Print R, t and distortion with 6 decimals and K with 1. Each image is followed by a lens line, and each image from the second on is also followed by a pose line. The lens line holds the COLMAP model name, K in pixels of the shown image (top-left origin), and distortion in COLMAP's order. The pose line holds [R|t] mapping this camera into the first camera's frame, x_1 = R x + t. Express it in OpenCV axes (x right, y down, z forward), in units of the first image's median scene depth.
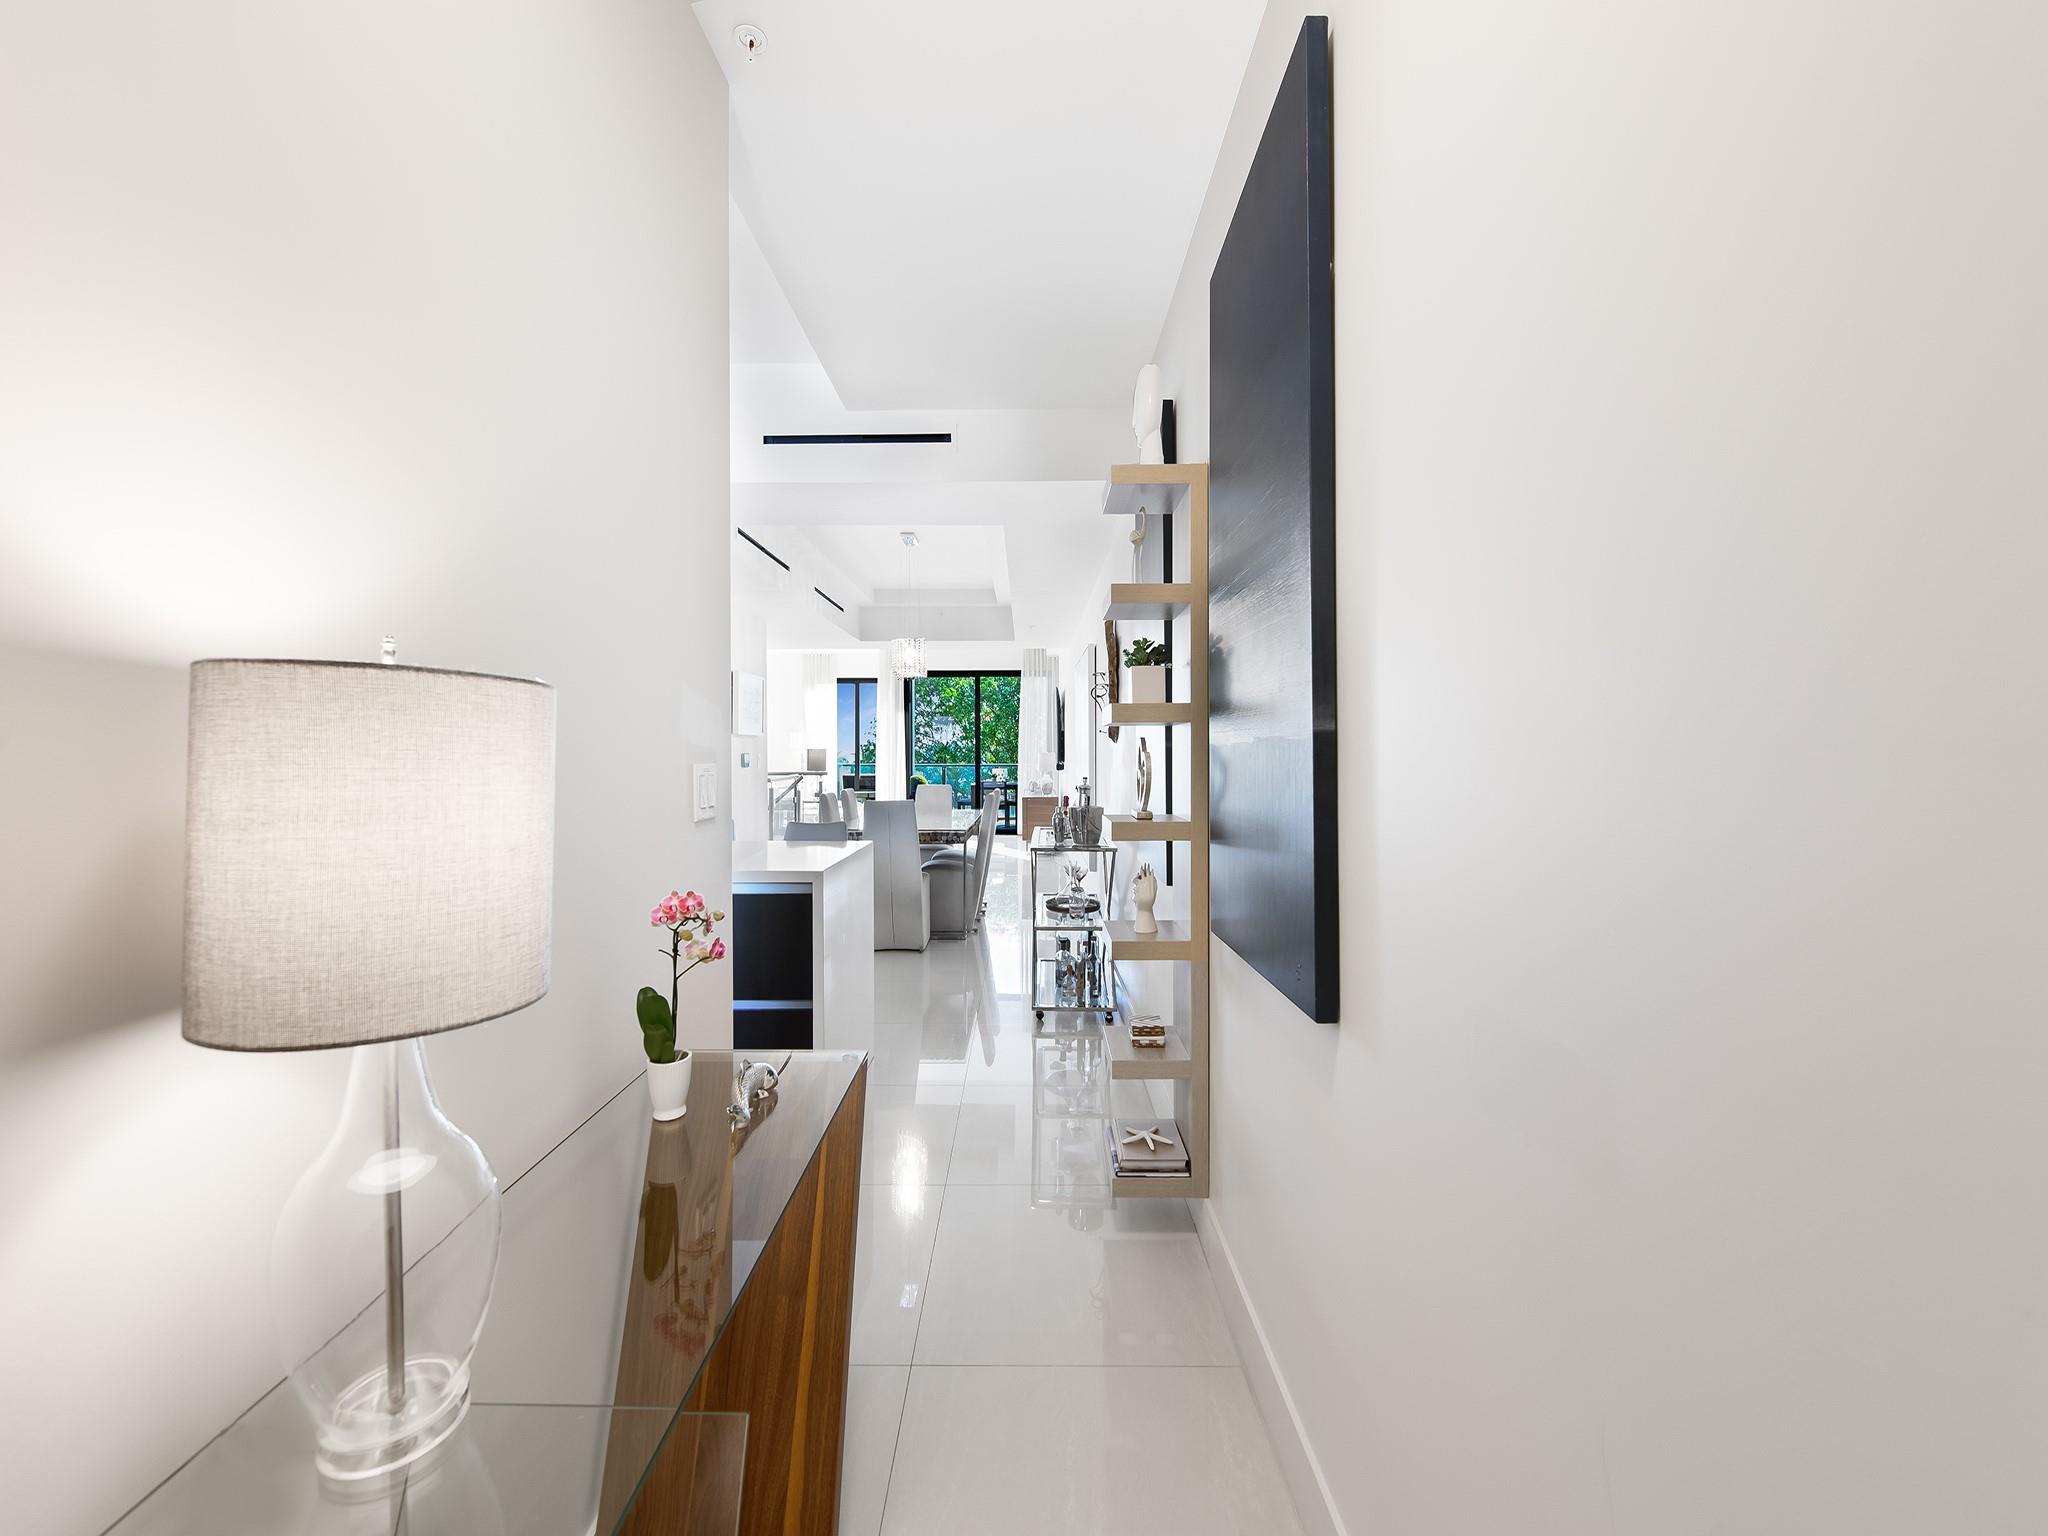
lens RADIAL K [[806.0, 0, 1024.0], [0, 806.0, 768.0], [0, 0, 1]] dist [-0.000230, -0.000016]
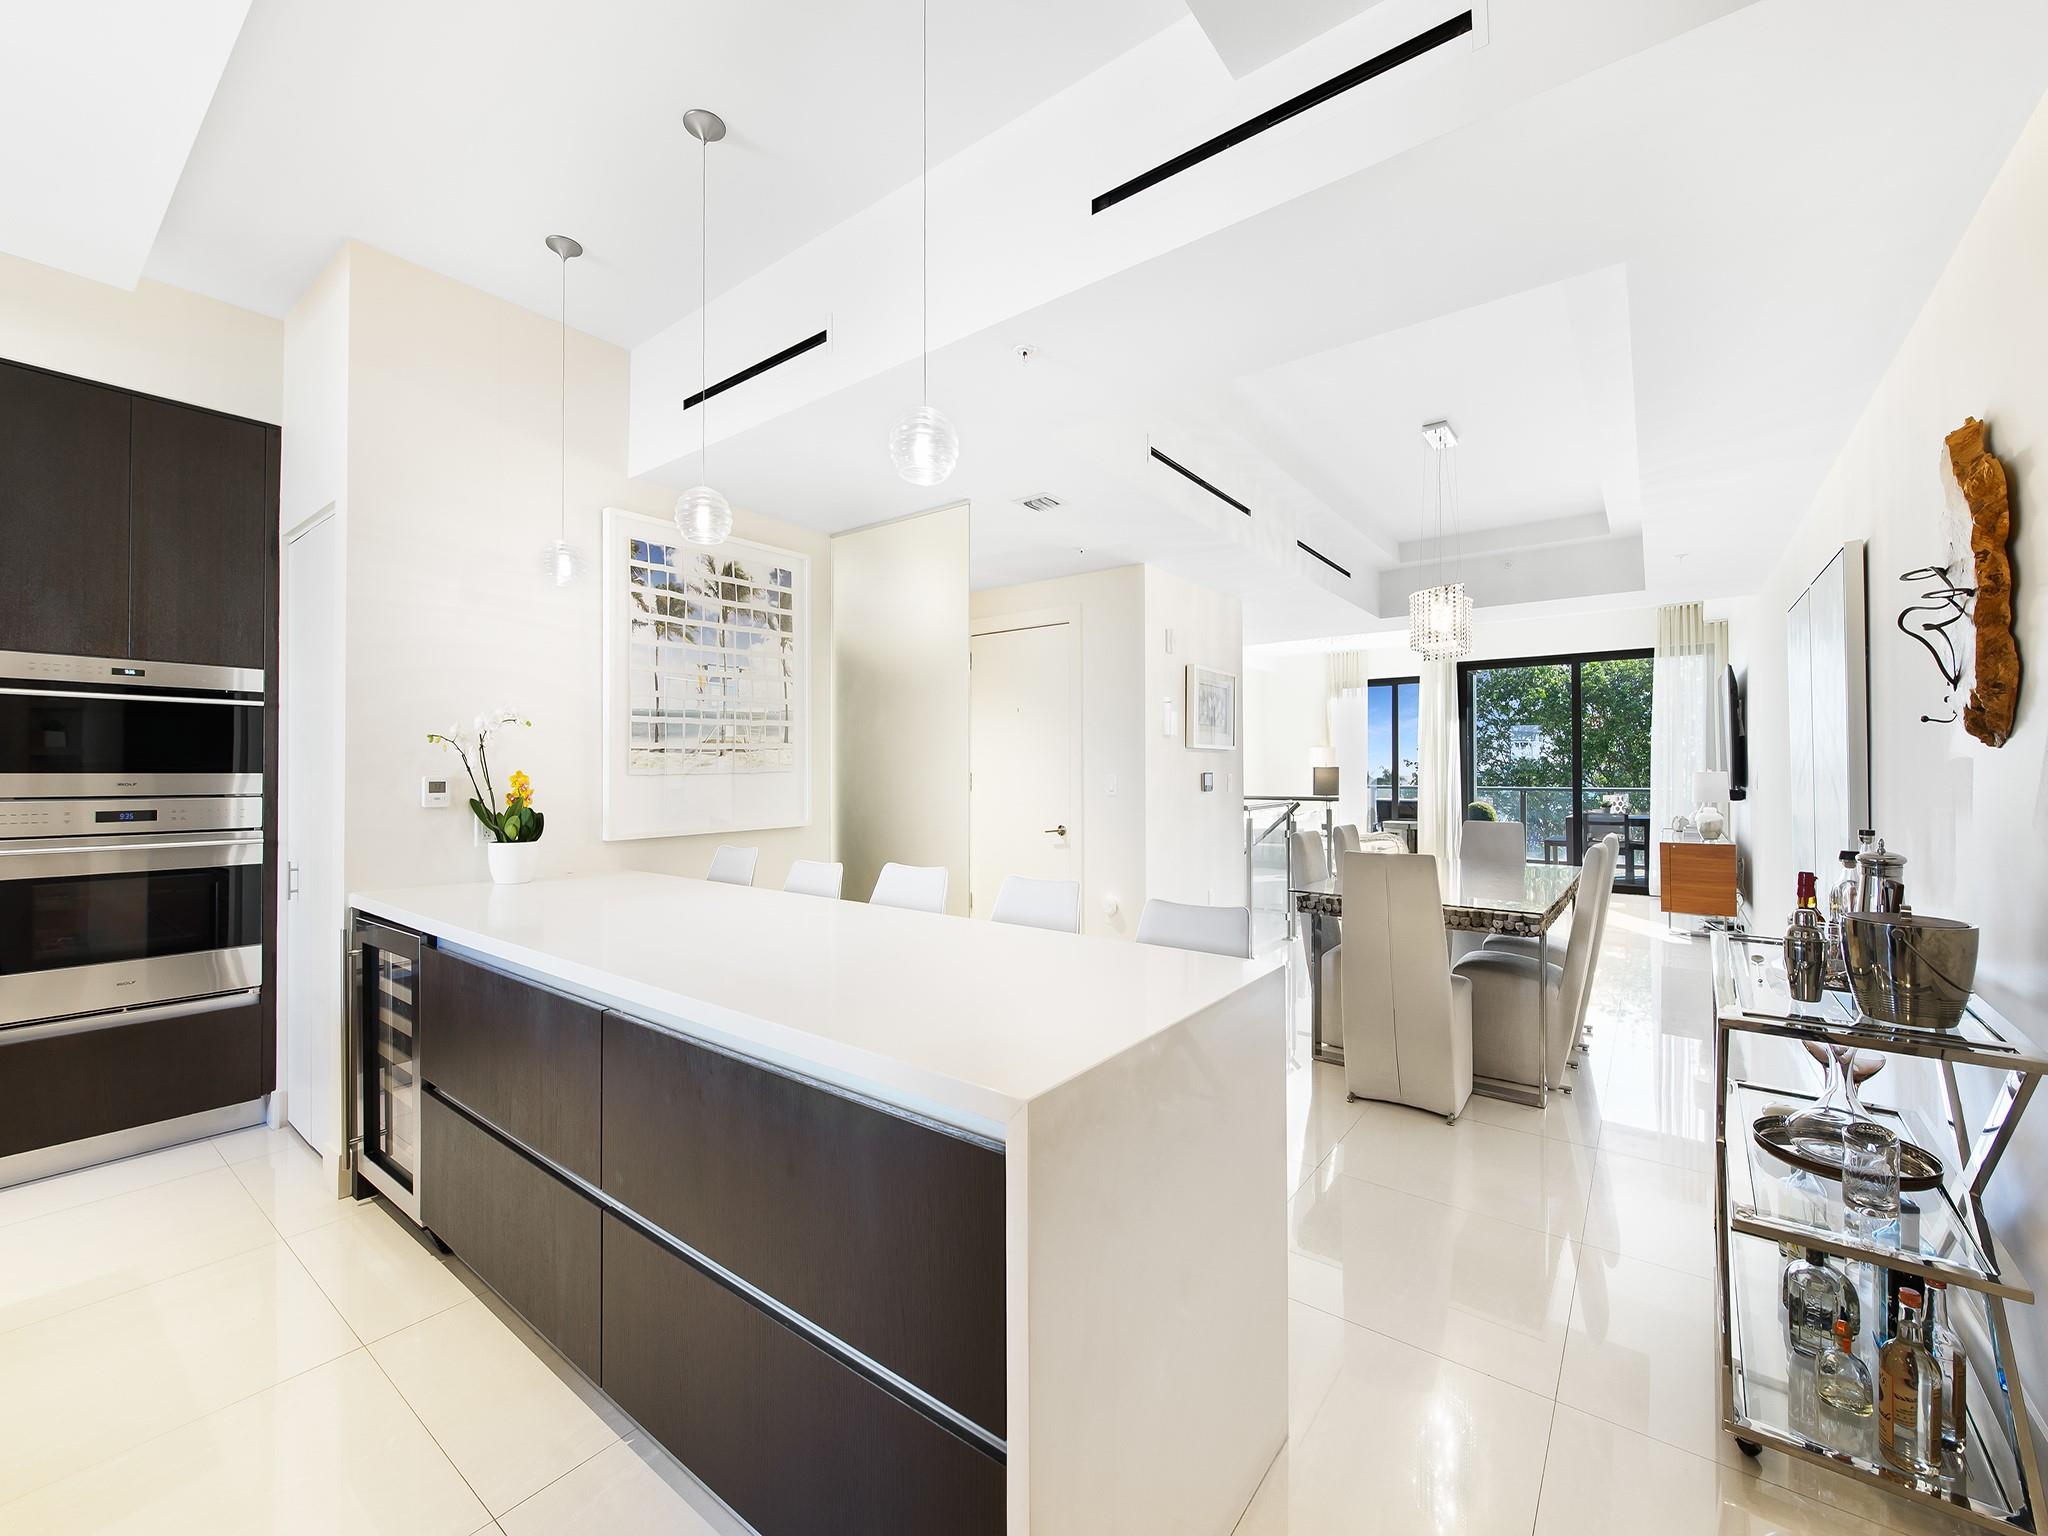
lens RADIAL K [[840.5, 0, 1017.4], [0, 840.5, 764.9], [0, 0, 1]] dist [0.003659, -0.000082]
pose [[0.797877, -0.005531, -0.602795, -0.004796], [-0.010931, 0.999661, -0.023641, -0.002591], [0.602721, 0.025451, 0.797546, 0.133559]]
